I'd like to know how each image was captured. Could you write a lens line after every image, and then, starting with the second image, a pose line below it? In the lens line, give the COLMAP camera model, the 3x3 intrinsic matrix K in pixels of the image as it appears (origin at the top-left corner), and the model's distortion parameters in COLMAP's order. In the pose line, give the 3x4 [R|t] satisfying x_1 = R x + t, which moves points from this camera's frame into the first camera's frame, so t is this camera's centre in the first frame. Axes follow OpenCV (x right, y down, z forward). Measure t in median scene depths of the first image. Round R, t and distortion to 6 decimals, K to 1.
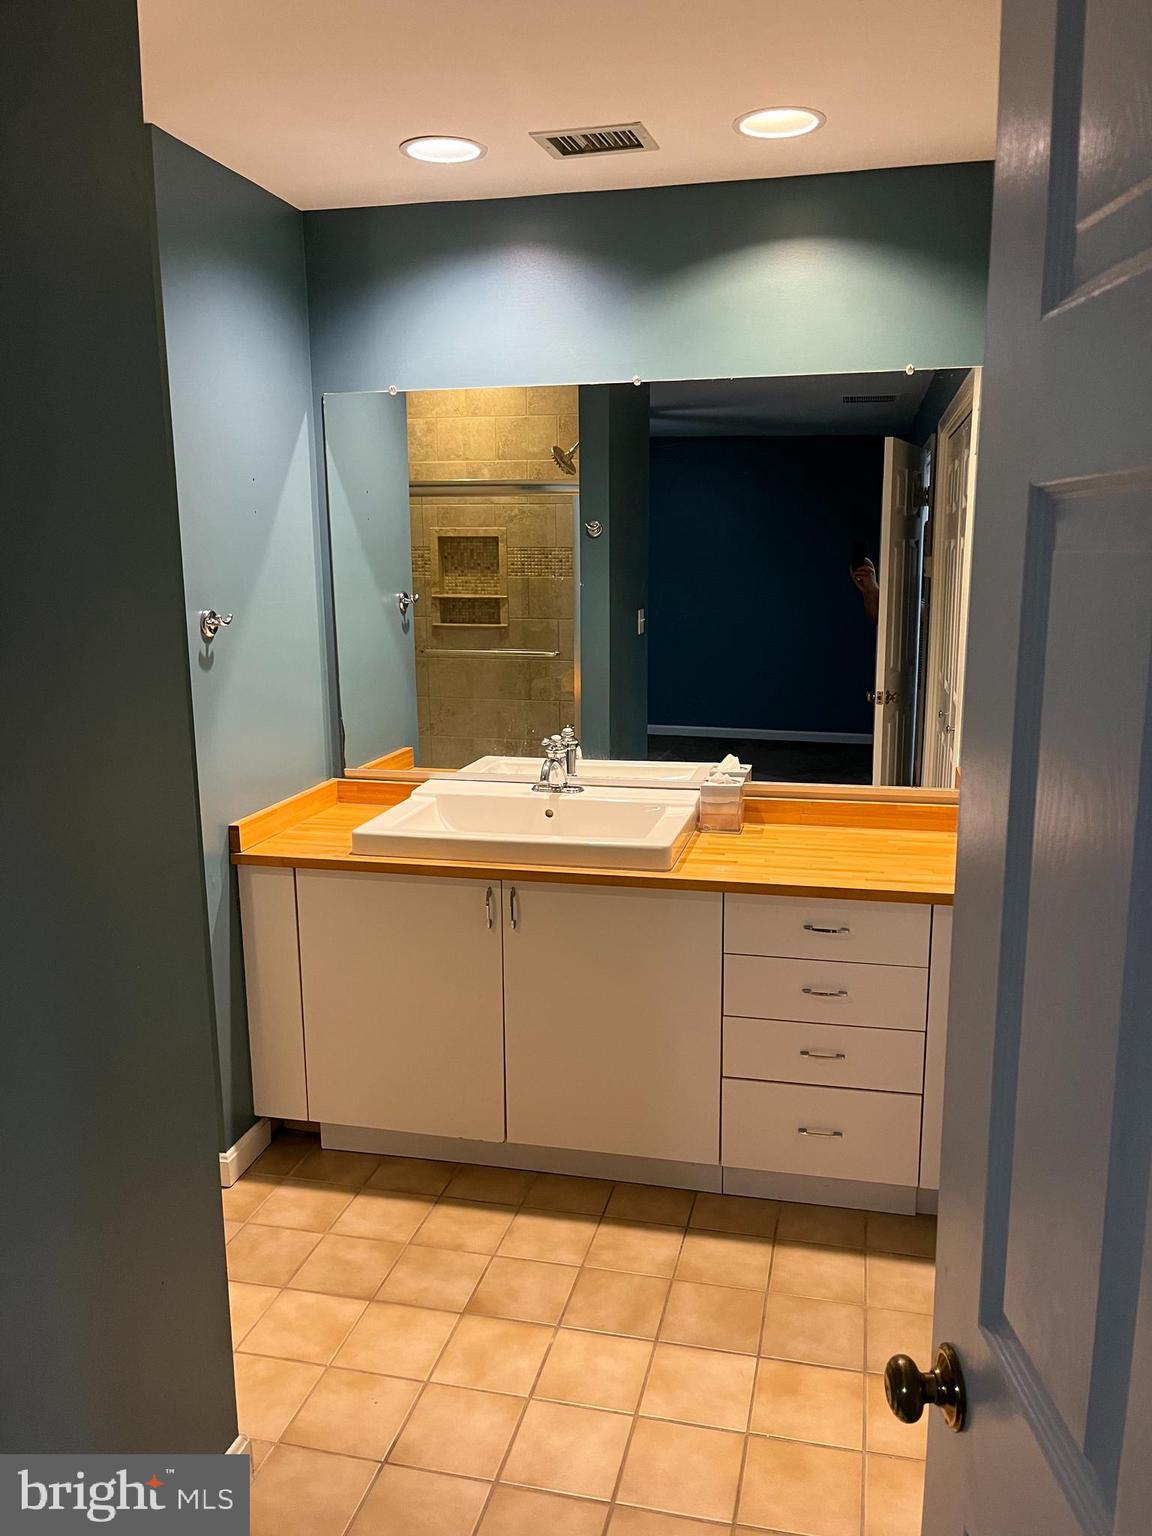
lens RADIAL K [[1159.1, 0, 579.5], [0, 1159.1, 766.9], [0, 0, 1]] dist [0.046590, -0.069630]
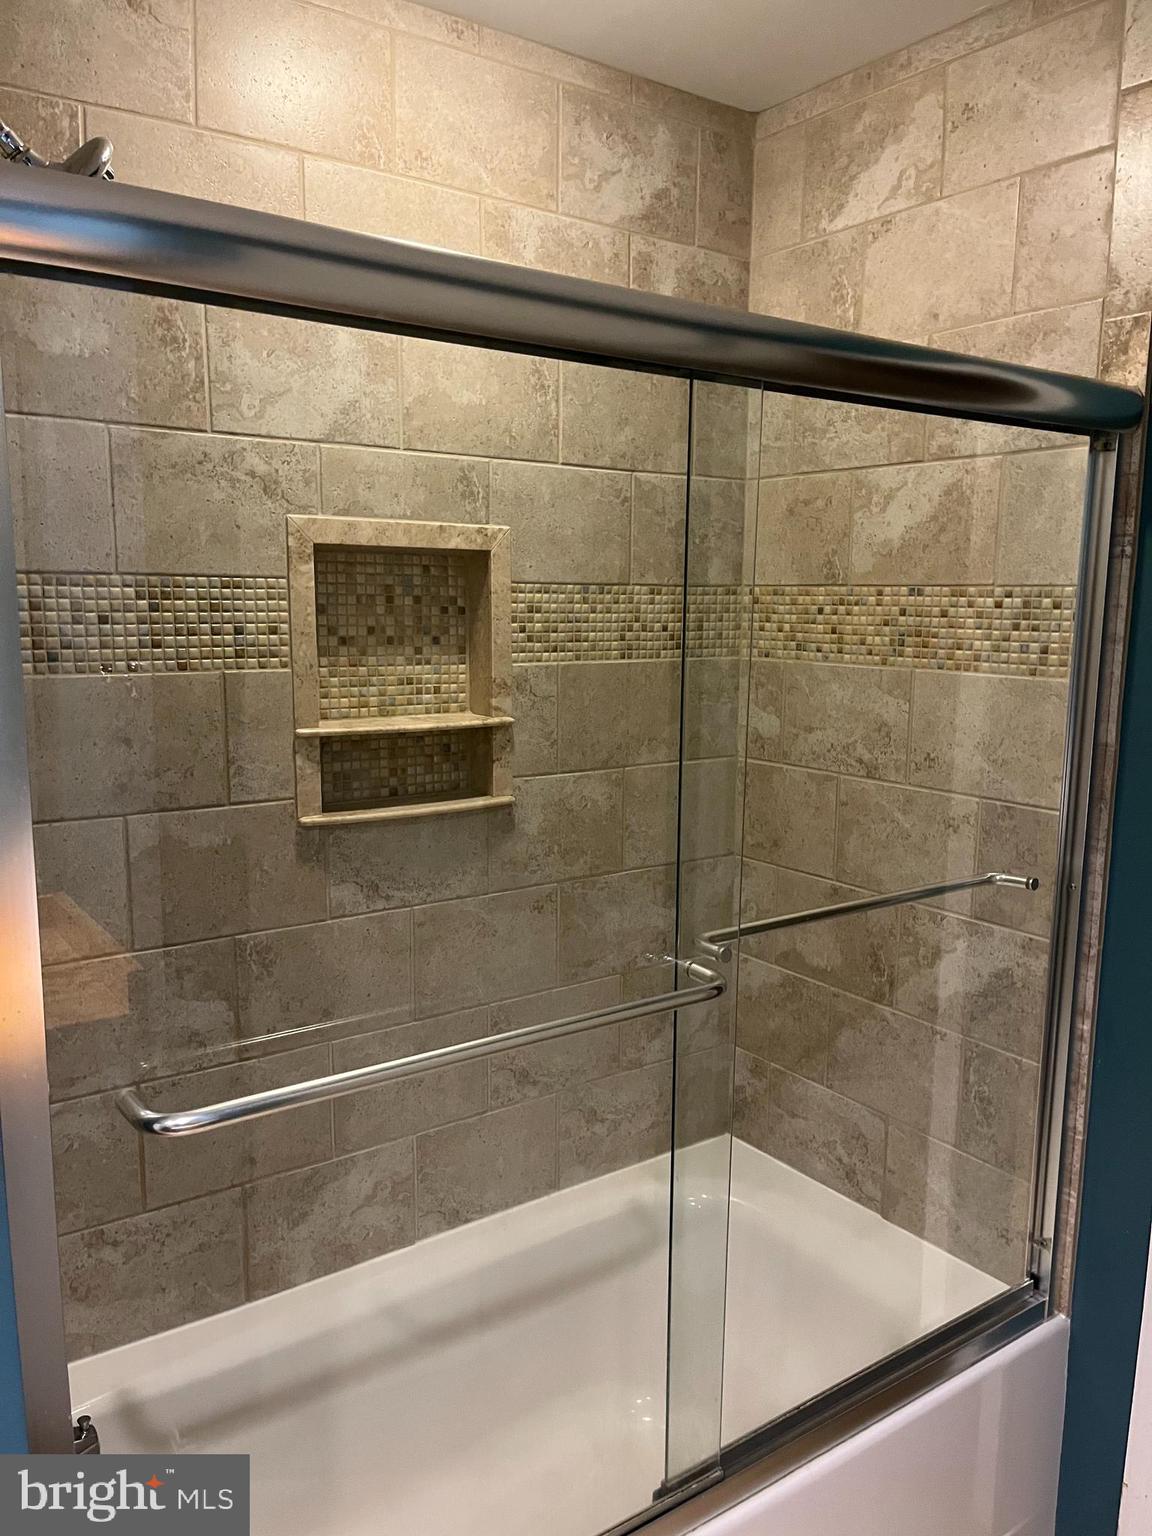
lens RADIAL K [[1159.1, 0, 573.9], [0, 1159.1, 769.6], [0, 0, 1]] dist [0.046590, -0.069630]
pose [[0.663891, -0.106352, 0.740229, -0.312993], [0.127640, 0.991426, 0.027966, -0.138337], [-0.736856, 0.075917, 0.671773, 0.743858]]
